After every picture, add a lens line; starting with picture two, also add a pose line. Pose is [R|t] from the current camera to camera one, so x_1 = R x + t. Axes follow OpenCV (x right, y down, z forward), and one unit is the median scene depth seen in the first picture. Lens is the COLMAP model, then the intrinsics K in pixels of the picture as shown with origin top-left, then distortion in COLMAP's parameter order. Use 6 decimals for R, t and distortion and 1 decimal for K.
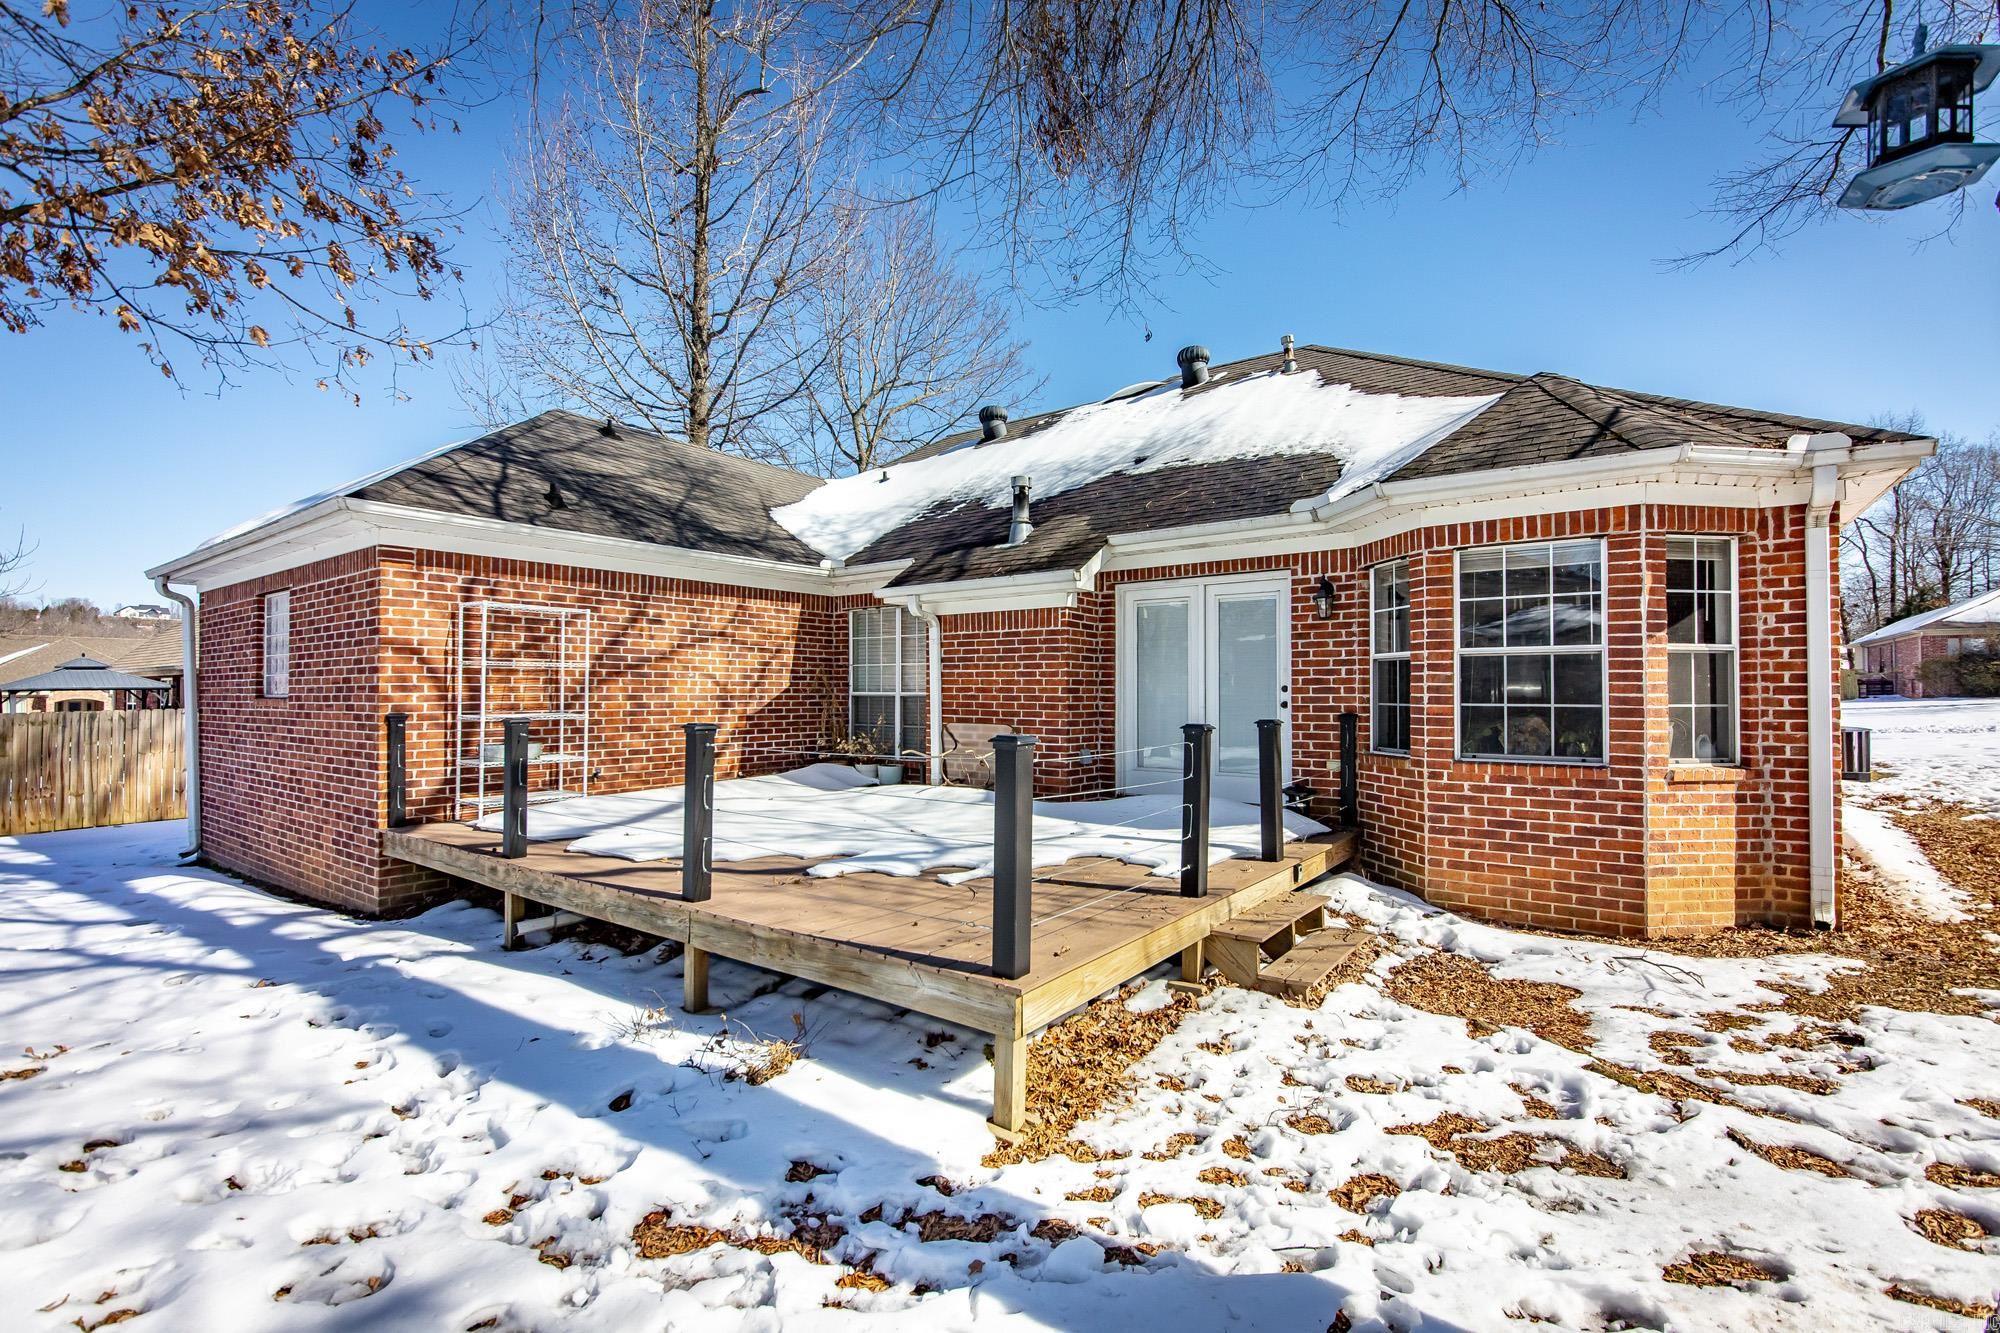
lens RADIAL K [[927.3, 0, 988.9], [0, 927.3, 678.0], [0, 0, 1]] dist [-0.001531, -0.000372]
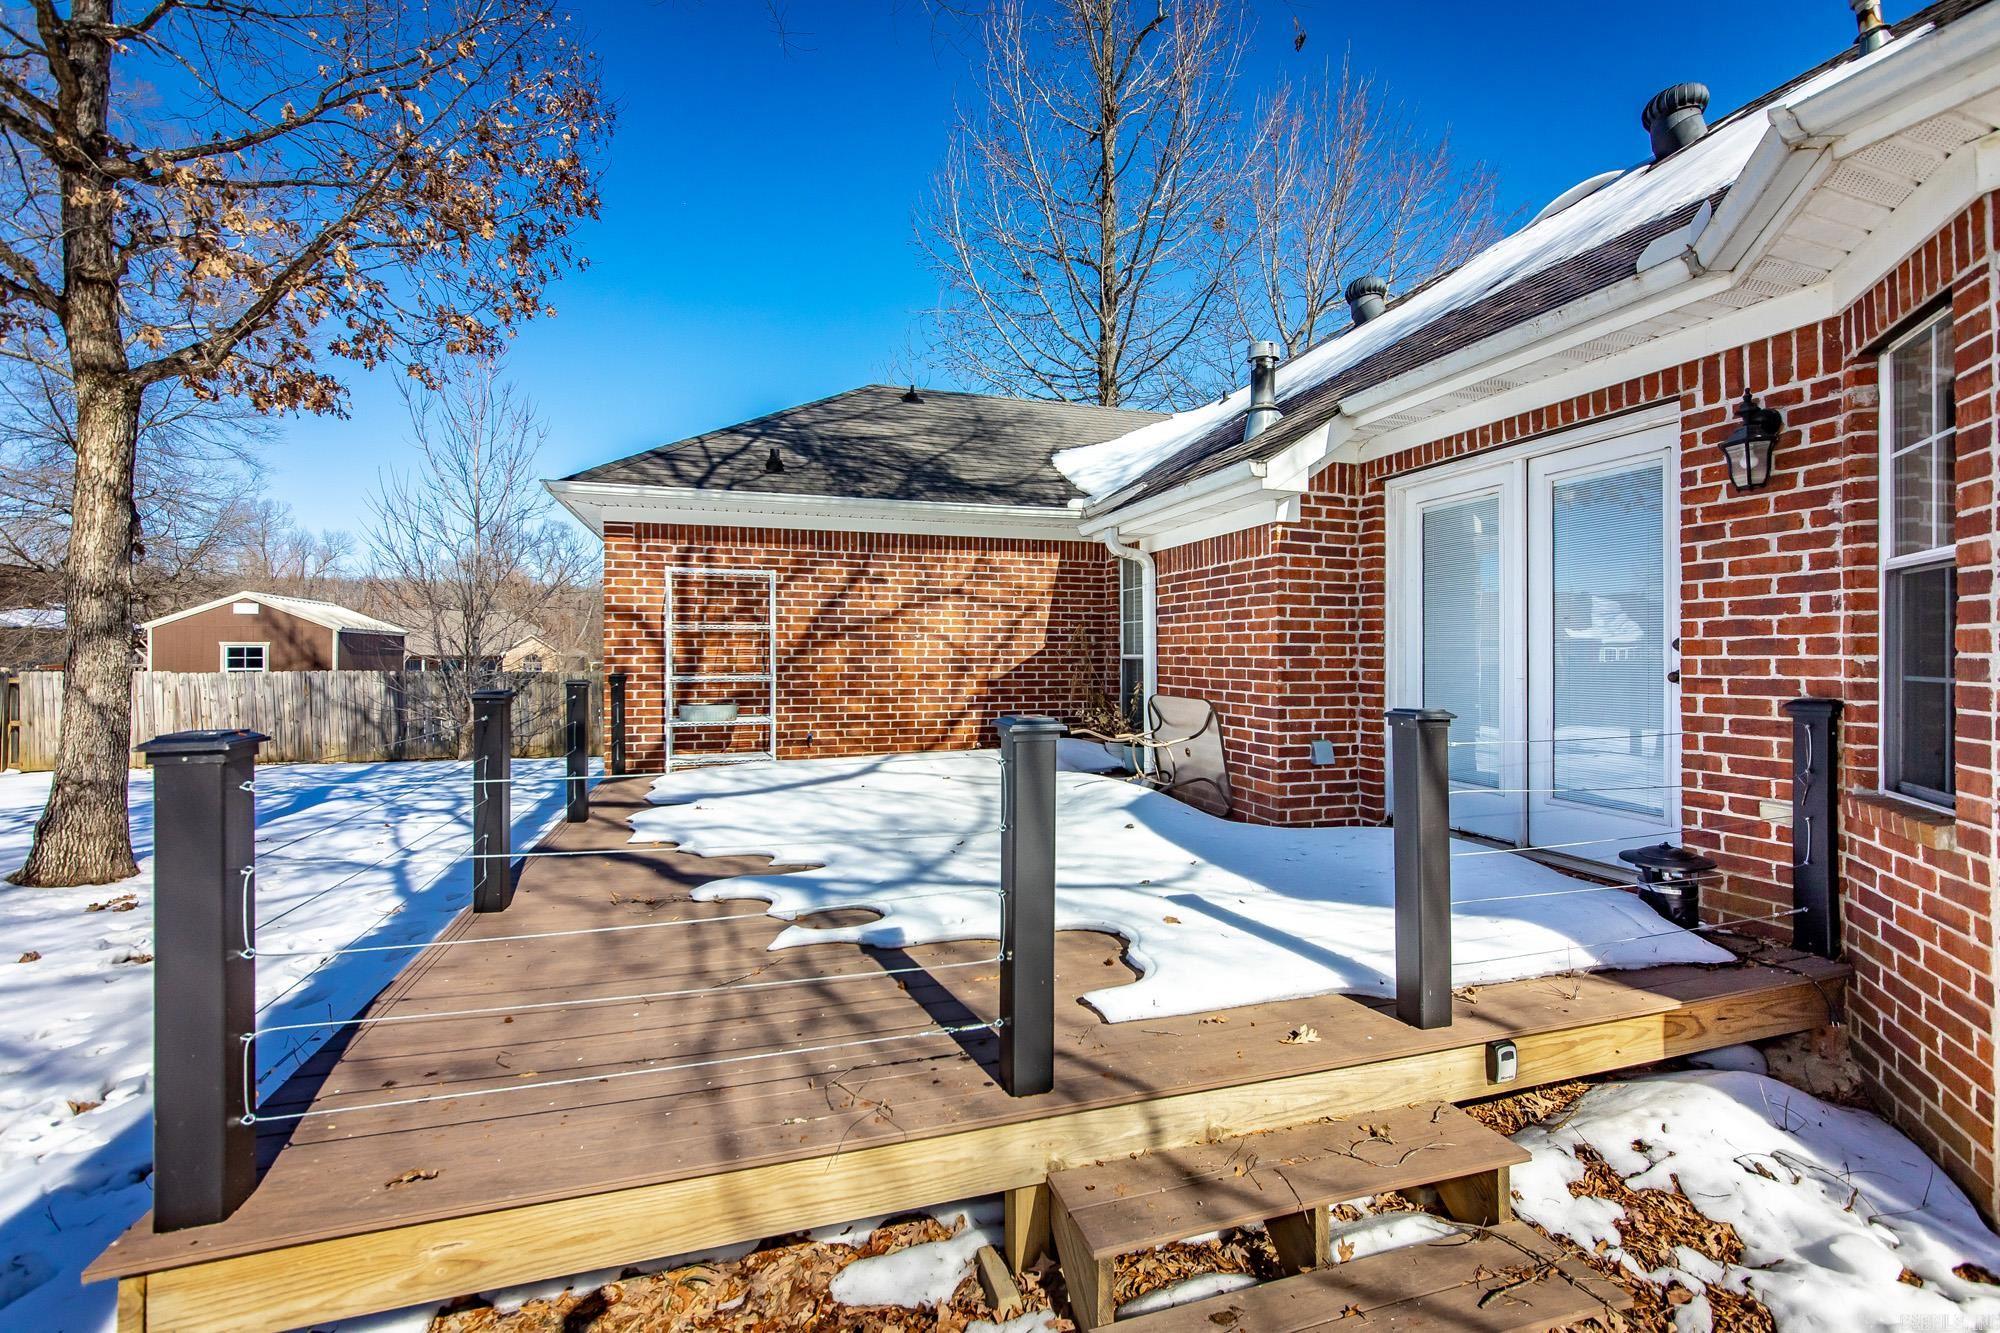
lens RADIAL K [[852.7, 0, 999.0], [0, 852.7, 656.4], [0, 0, 1]] dist [-0.007559, 0.000621]
pose [[0.799124, -0.000971, -0.601165, 0.291845], [0.009578, 0.999892, 0.011117, 0.009297], [0.601090, -0.014642, 0.799047, 0.408638]]
